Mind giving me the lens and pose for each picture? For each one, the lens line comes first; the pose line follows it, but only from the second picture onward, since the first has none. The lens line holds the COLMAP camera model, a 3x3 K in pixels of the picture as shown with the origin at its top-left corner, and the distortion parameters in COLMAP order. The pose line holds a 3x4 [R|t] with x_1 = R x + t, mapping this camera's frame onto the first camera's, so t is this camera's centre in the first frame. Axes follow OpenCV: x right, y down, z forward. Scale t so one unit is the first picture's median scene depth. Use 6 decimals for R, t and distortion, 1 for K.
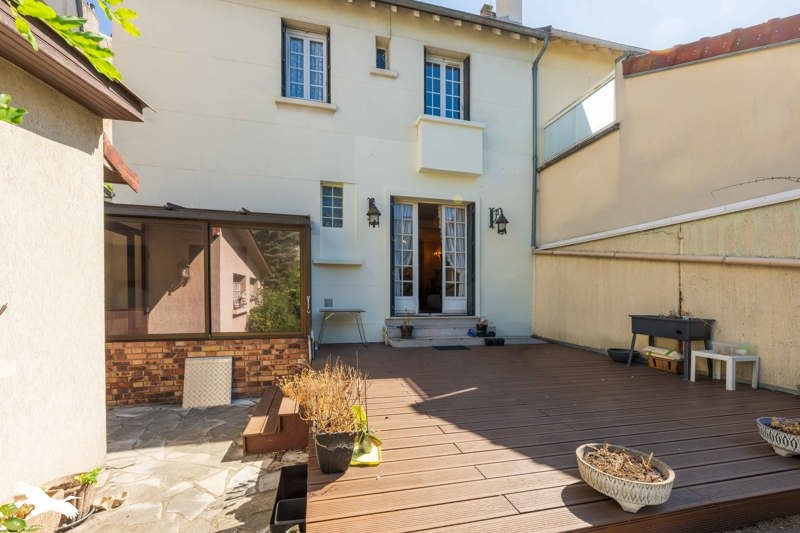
lens RADIAL K [[343.6, 0, 397.7], [0, 343.6, 307.4], [0, 0, 1]] dist [0.000168, 0.000031]
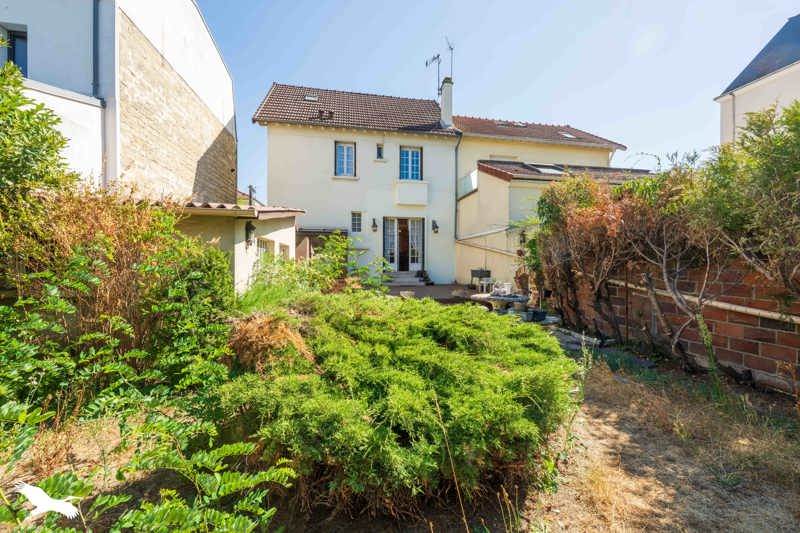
lens RADIAL K [[319.7, 0, 398.7], [0, 319.7, 266.5], [0, 0, 1]] dist [0.000023, 0.000047]
pose [[0.998096, -0.002238, -0.061640, 0.197050], [0.000570, 0.999633, -0.027075, 0.042547], [0.061678, 0.026988, 0.997731, -0.982580]]
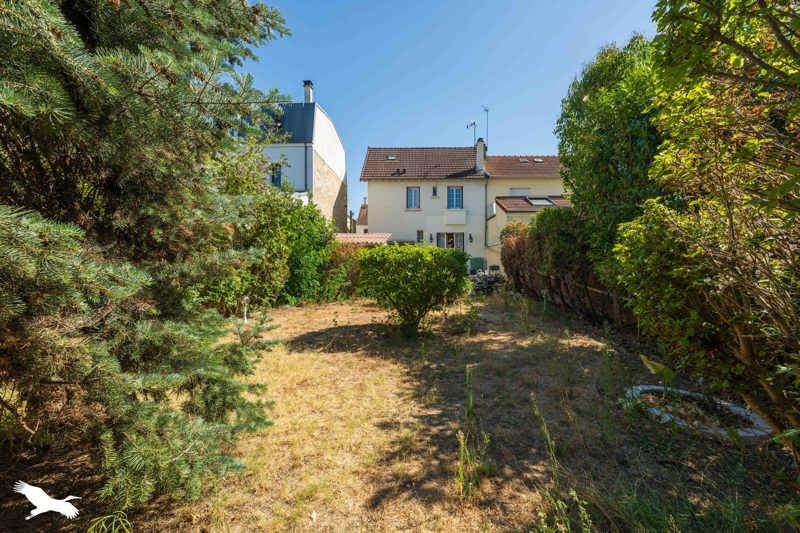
lens RADIAL K [[319.7, 0, 400.5], [0, 319.7, 264.5], [0, 0, 1]] dist [0.000023, 0.000047]
pose [[0.963376, -0.006600, -0.268072, 0.475437], [-0.001519, 0.999547, -0.030070, 0.086033], [0.268149, 0.029376, 0.962929, -2.128694]]
